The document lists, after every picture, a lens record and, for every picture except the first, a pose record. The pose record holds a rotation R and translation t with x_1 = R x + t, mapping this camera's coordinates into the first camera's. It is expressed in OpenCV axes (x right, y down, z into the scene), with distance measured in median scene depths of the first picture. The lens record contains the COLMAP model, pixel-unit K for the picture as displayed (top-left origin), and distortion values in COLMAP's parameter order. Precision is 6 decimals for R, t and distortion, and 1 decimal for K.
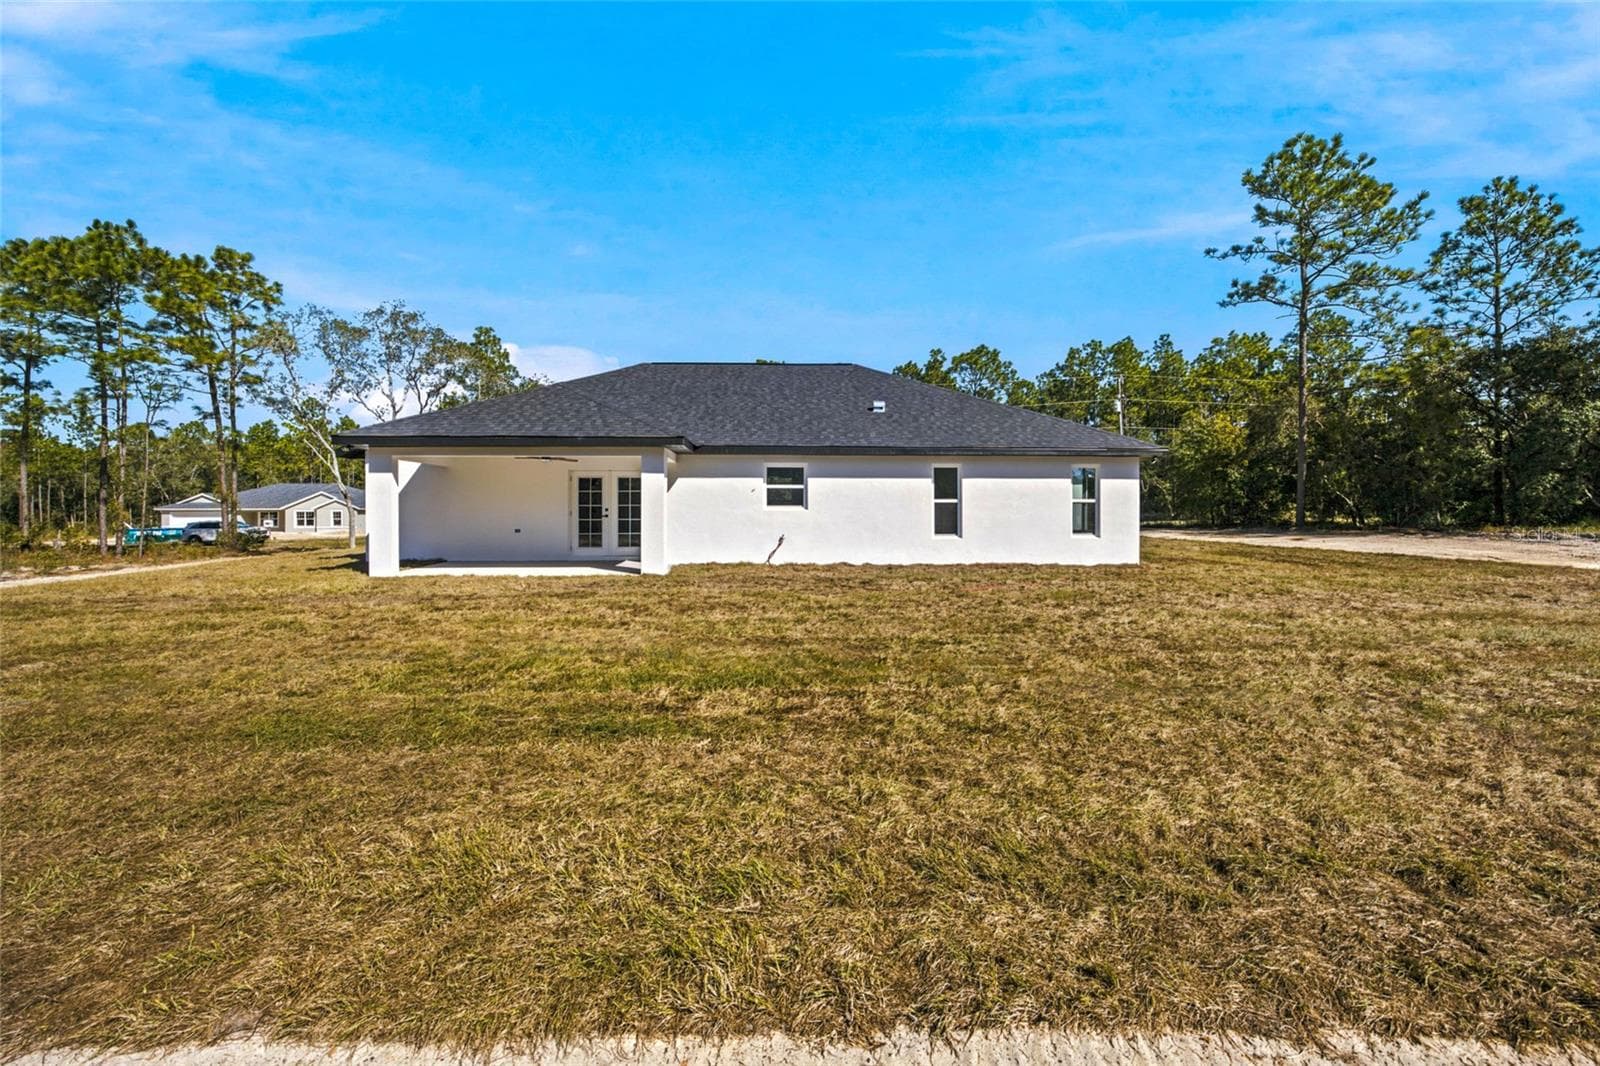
lens RADIAL K [[742.9, 0, 806.1], [0, 742.9, 477.4], [0, 0, 1]] dist [-0.026918, 0.000002]
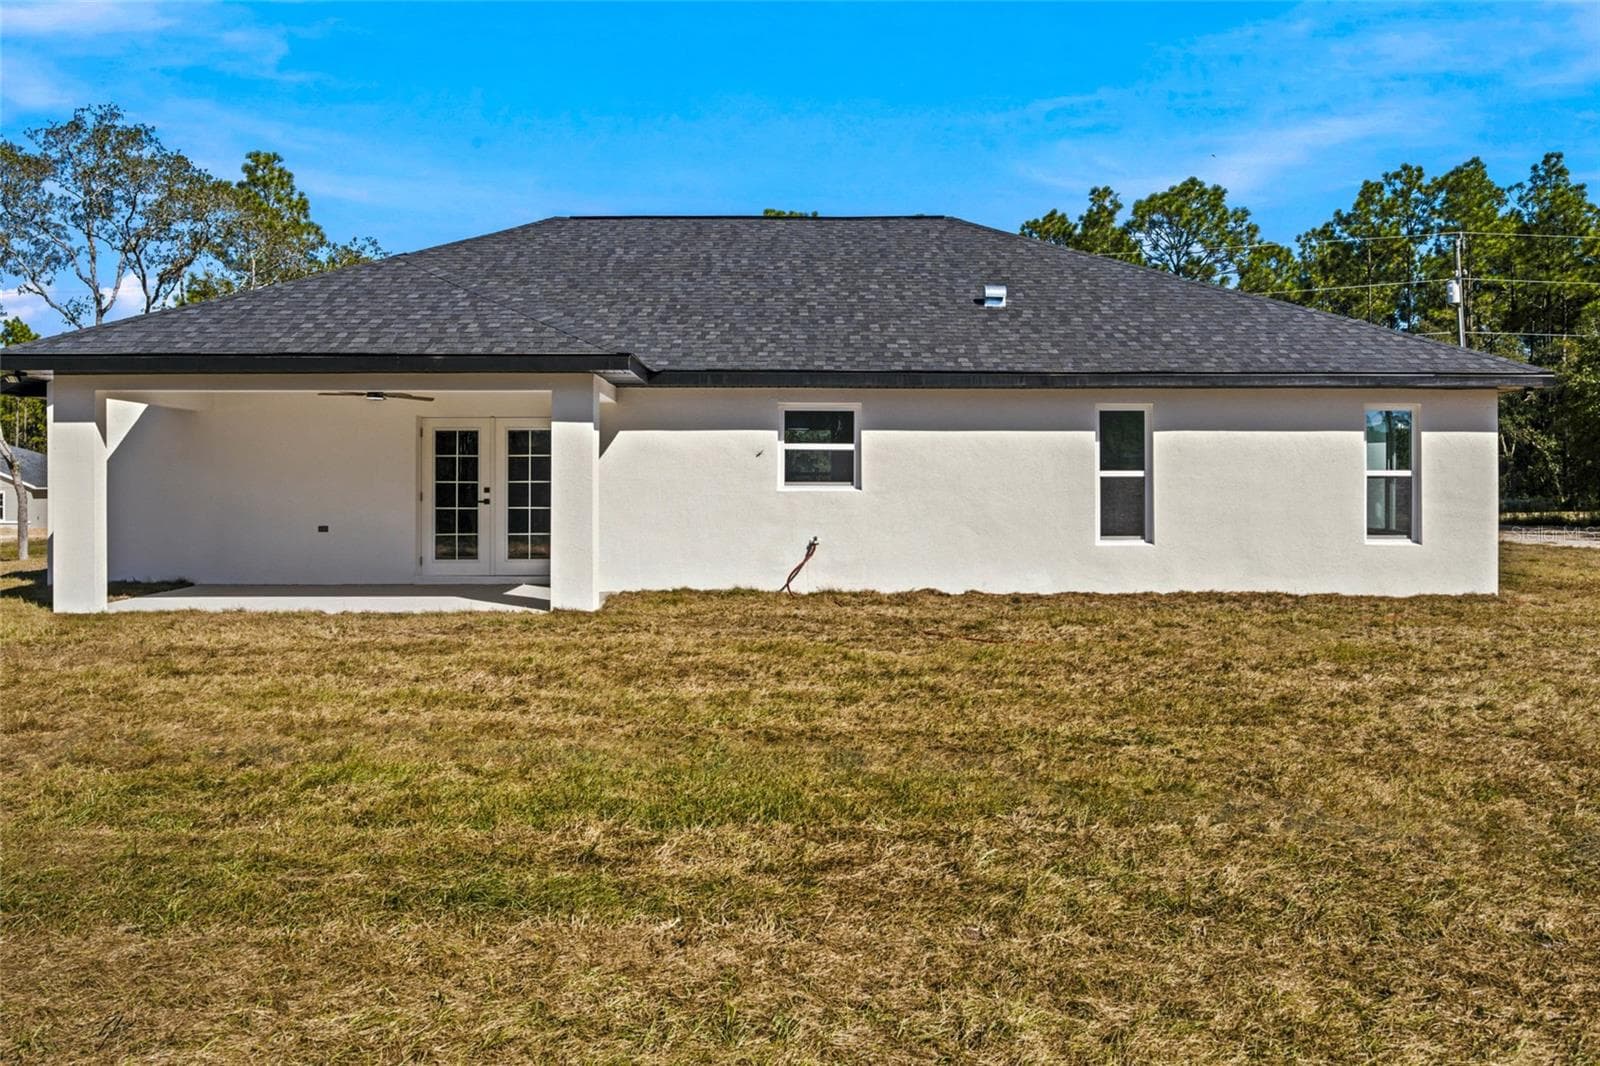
lens RADIAL K [[691.6, 0, 770.3], [0, 691.6, 498.0], [0, 0, 1]] dist [-0.014773, 0.000337]
pose [[0.998995, -0.000016, -0.044824, -0.041414], [0.001148, 0.999681, 0.025236, 0.037346], [0.044809, -0.025262, 0.998676, 0.511057]]
